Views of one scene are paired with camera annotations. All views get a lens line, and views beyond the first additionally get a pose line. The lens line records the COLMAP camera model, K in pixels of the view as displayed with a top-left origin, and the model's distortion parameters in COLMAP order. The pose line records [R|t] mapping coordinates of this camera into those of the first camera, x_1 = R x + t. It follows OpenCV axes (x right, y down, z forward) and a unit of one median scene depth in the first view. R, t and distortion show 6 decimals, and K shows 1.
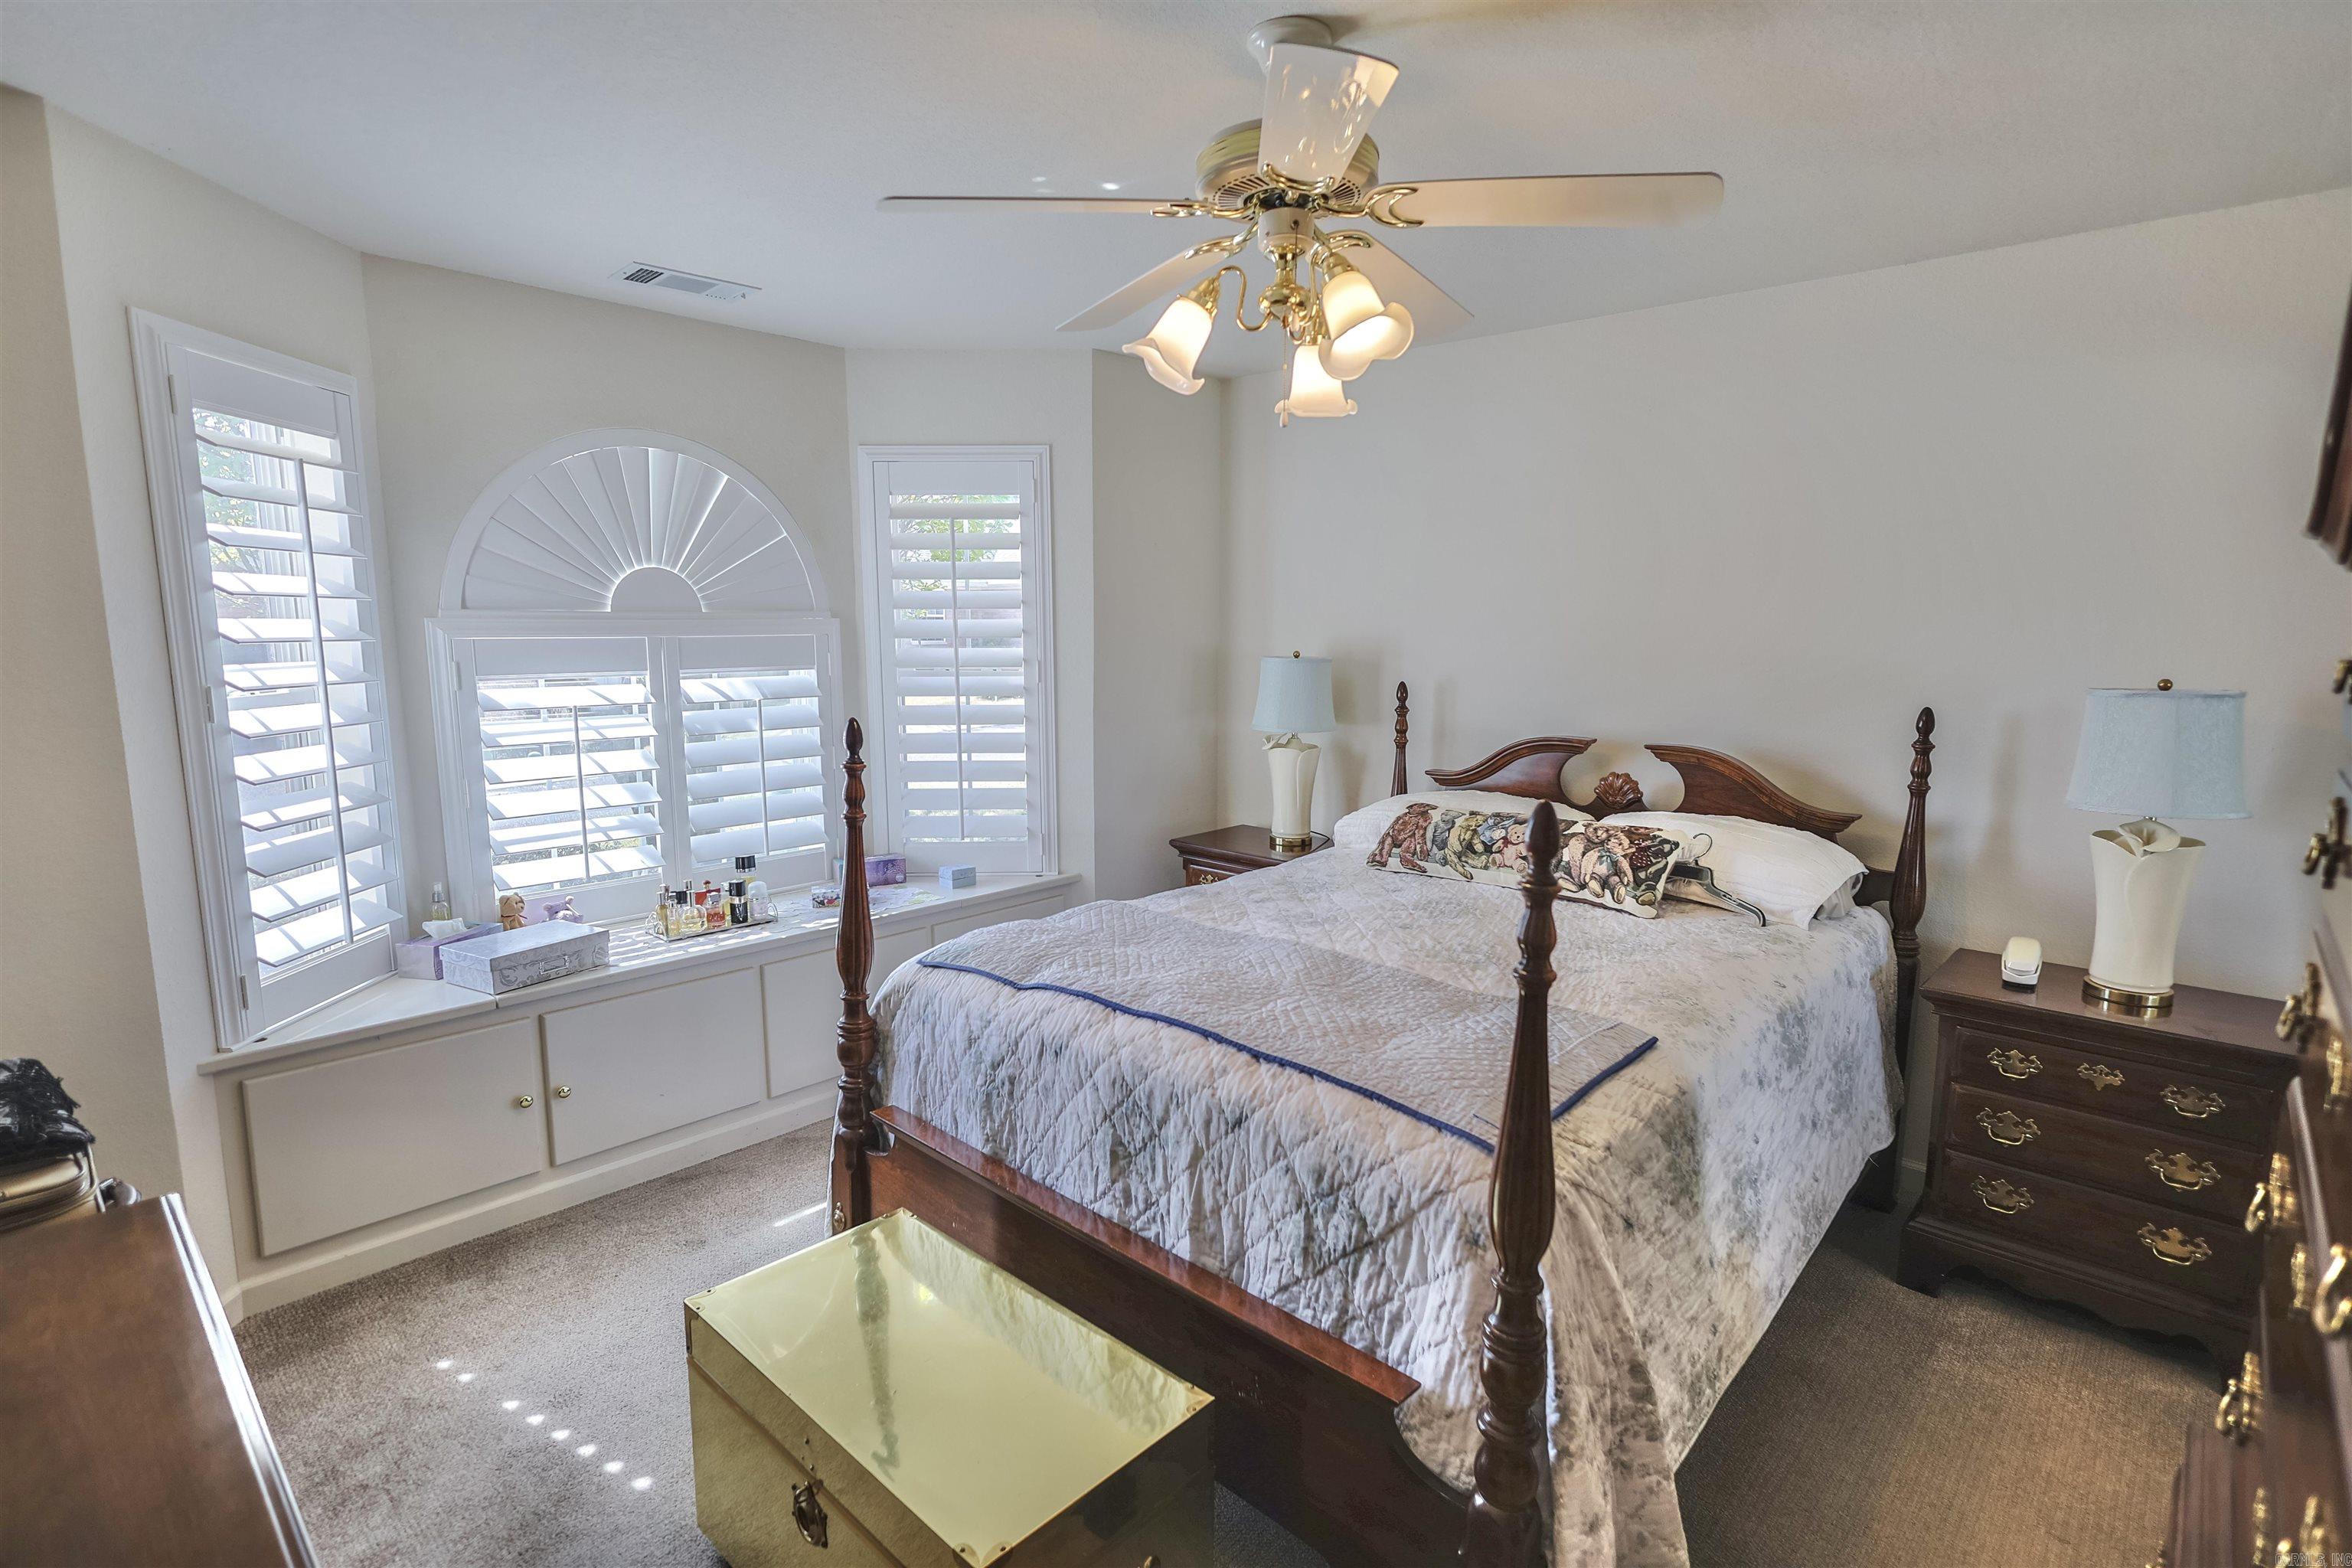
lens RADIAL K [[1094.8, 0, 1176.0], [0, 1094.8, 784.0], [0, 0, 1]] dist [0.001497, 0.000263]
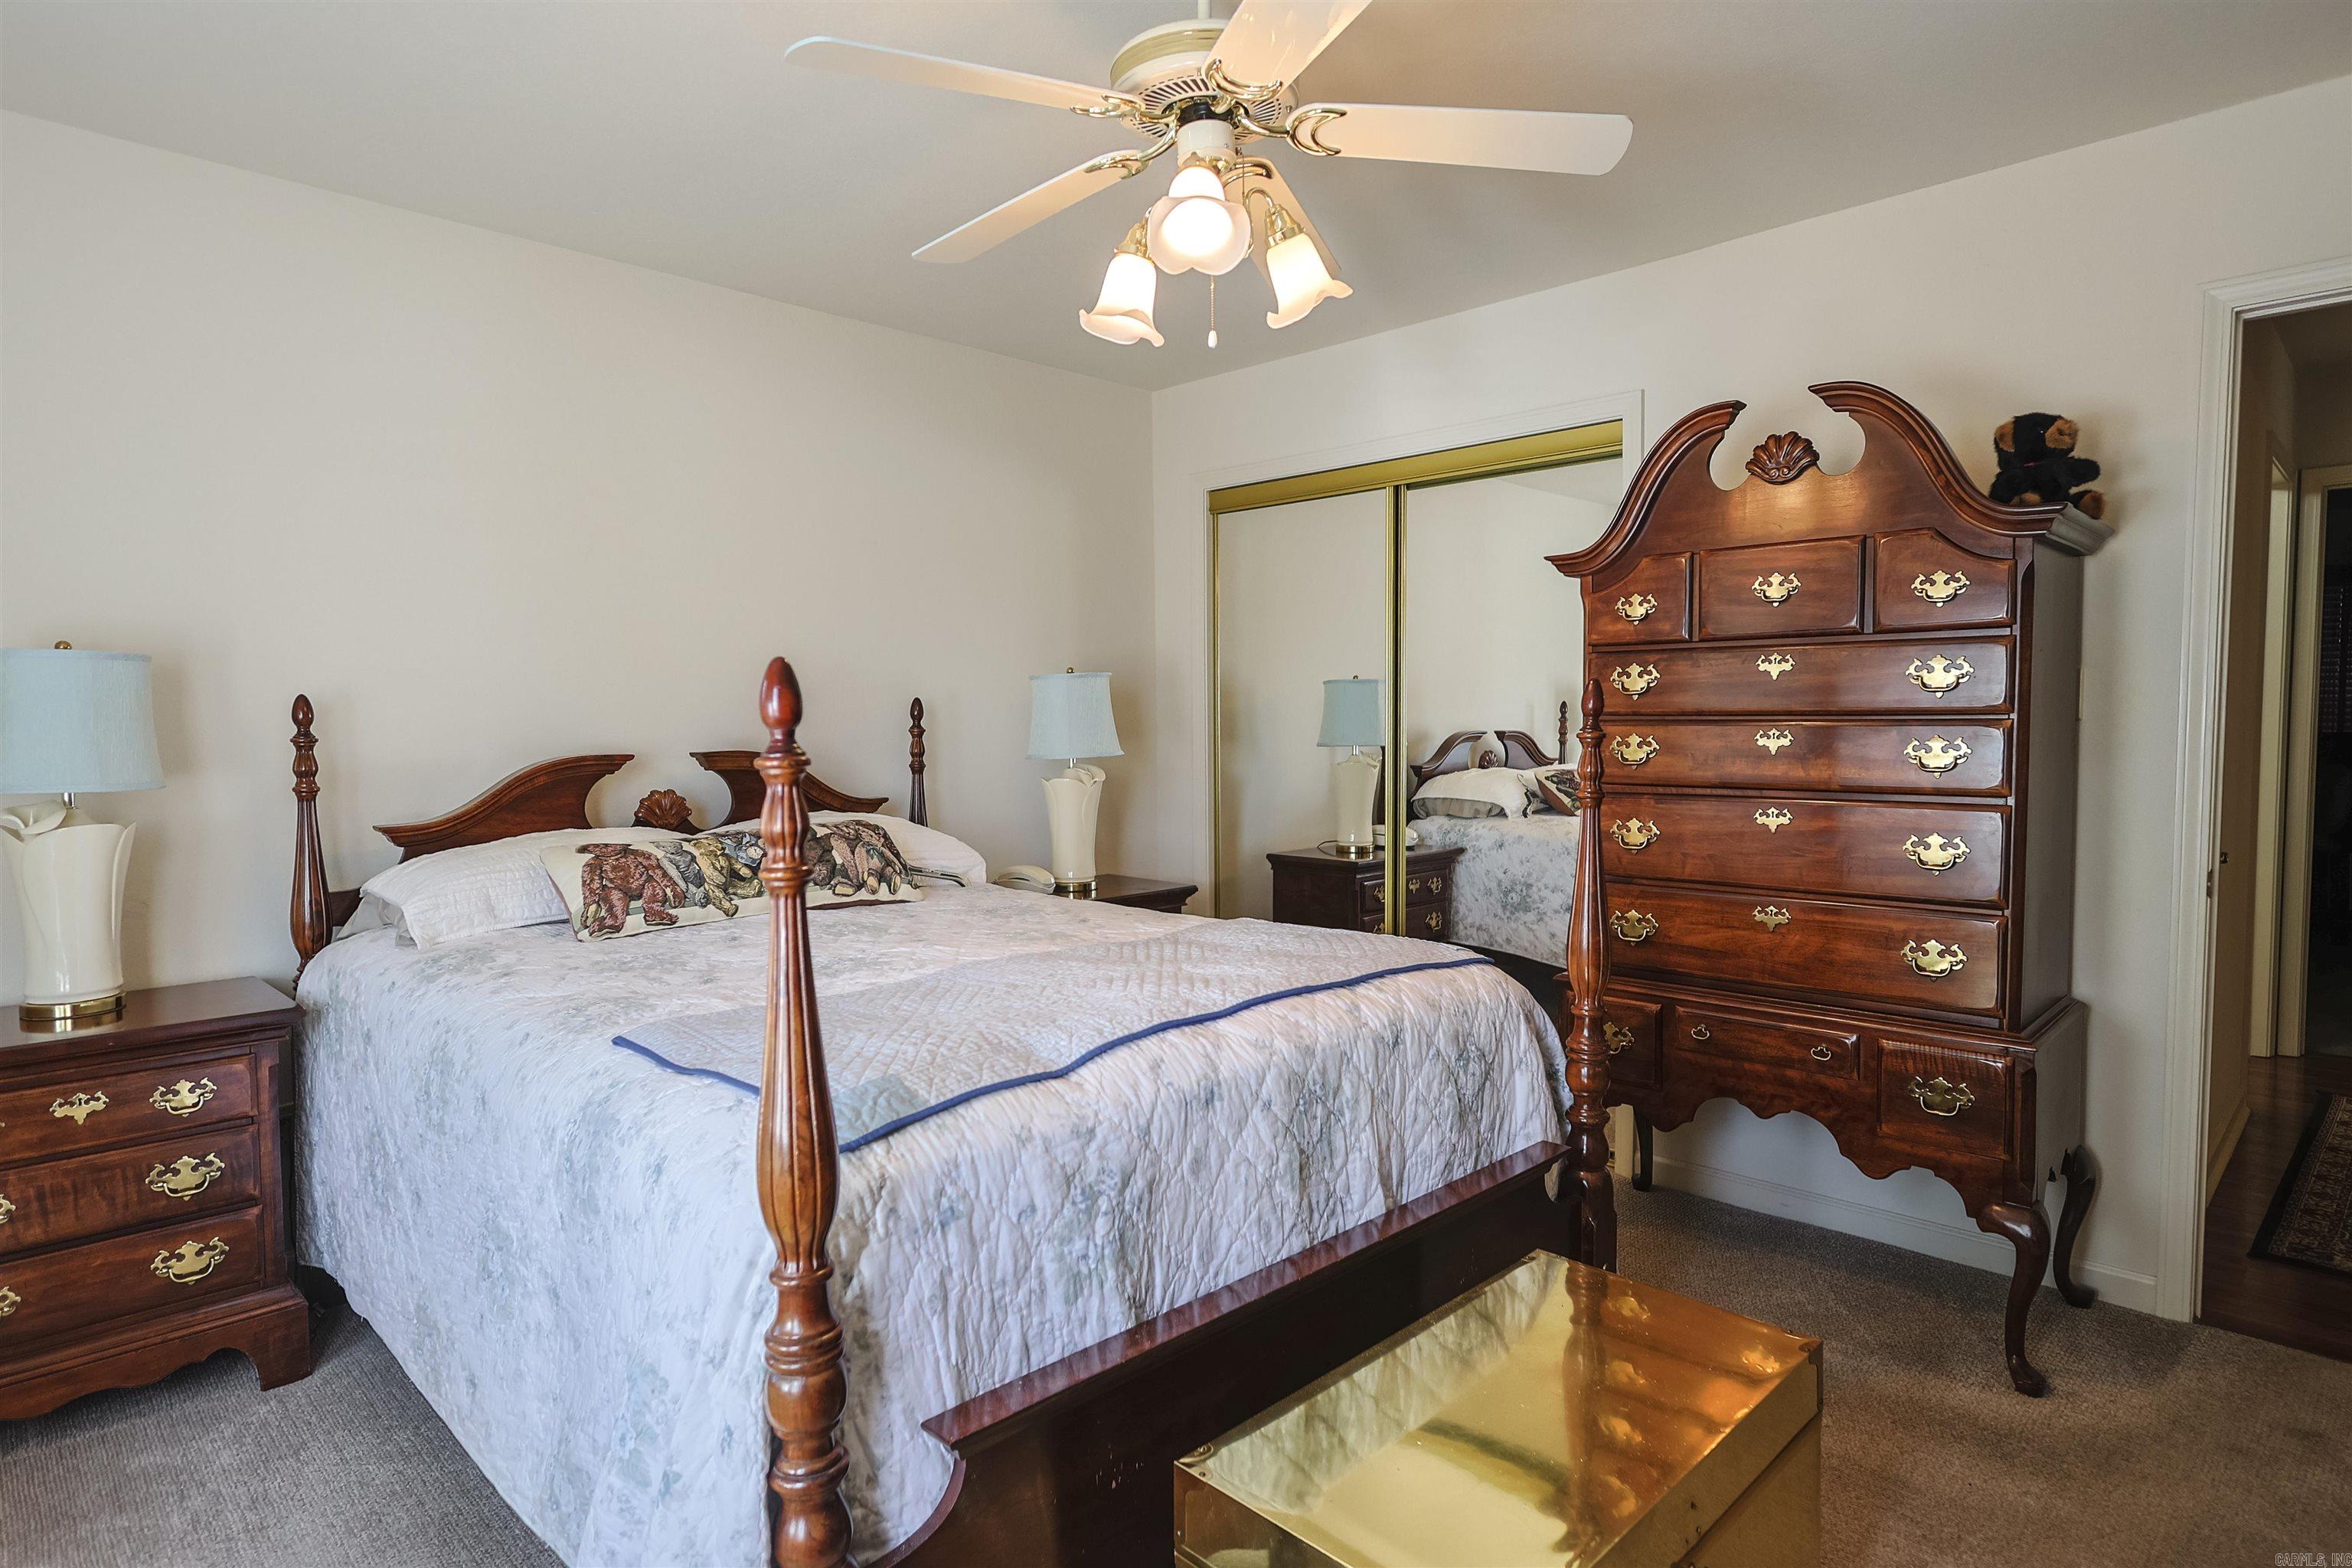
lens RADIAL K [[1227.3, 0, 1174.3], [0, 1227.3, 740.5], [0, 0, 1]] dist [0.000875, 0.000016]
pose [[0.082965, -0.034630, 0.995951, -0.648014], [0.148563, 0.988658, 0.022001, -0.012242], [-0.985416, 0.146136, 0.087169, 0.635625]]
